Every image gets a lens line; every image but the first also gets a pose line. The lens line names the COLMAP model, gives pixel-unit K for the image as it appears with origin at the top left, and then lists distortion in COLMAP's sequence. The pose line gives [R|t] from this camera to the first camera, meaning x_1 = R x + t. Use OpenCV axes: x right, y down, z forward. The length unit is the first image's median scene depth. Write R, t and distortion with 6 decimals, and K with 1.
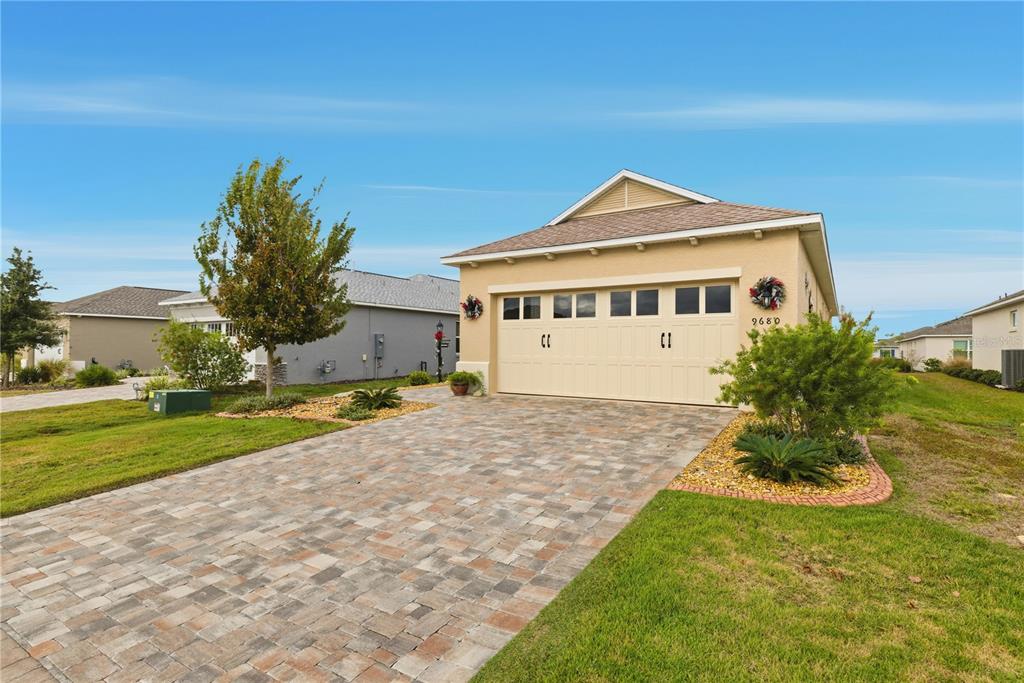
lens RADIAL K [[435.9, 0, 511.8], [0, 435.9, 350.6], [0, 0, 1]] dist [-0.000696, 0.000126]
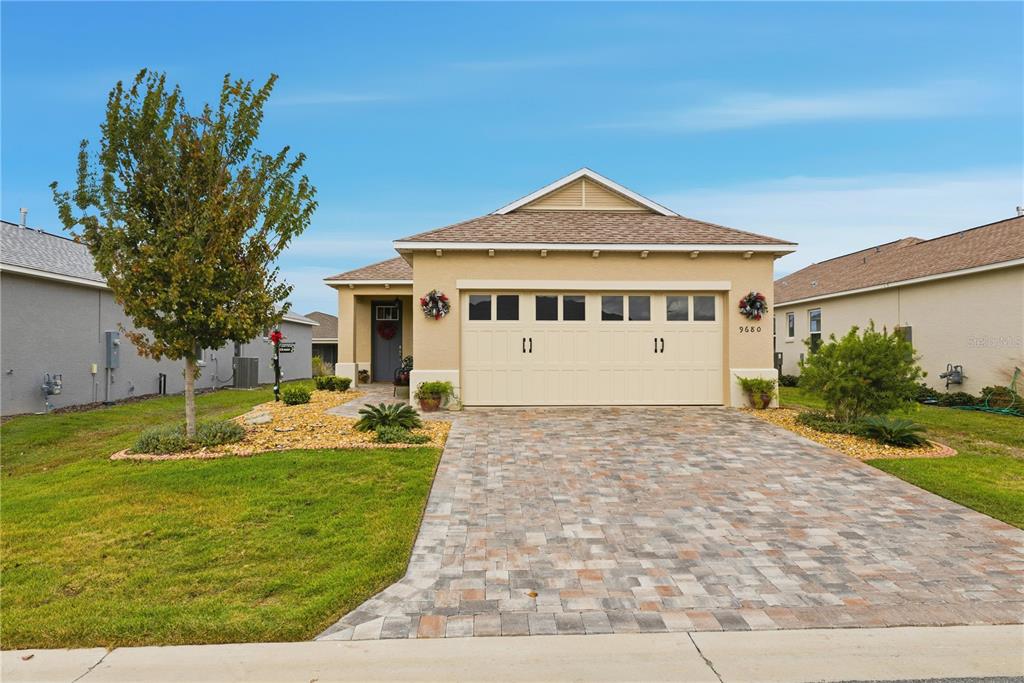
lens RADIAL K [[548.3, 0, 512.6], [0, 548.3, 349.1], [0, 0, 1]] dist [0.002410, 0.001731]
pose [[0.874973, 0.002028, 0.484168, -1.188622], [0.004489, 0.999914, -0.012301, -0.001219], [-0.484152, 0.012936, 0.874889, 0.053670]]
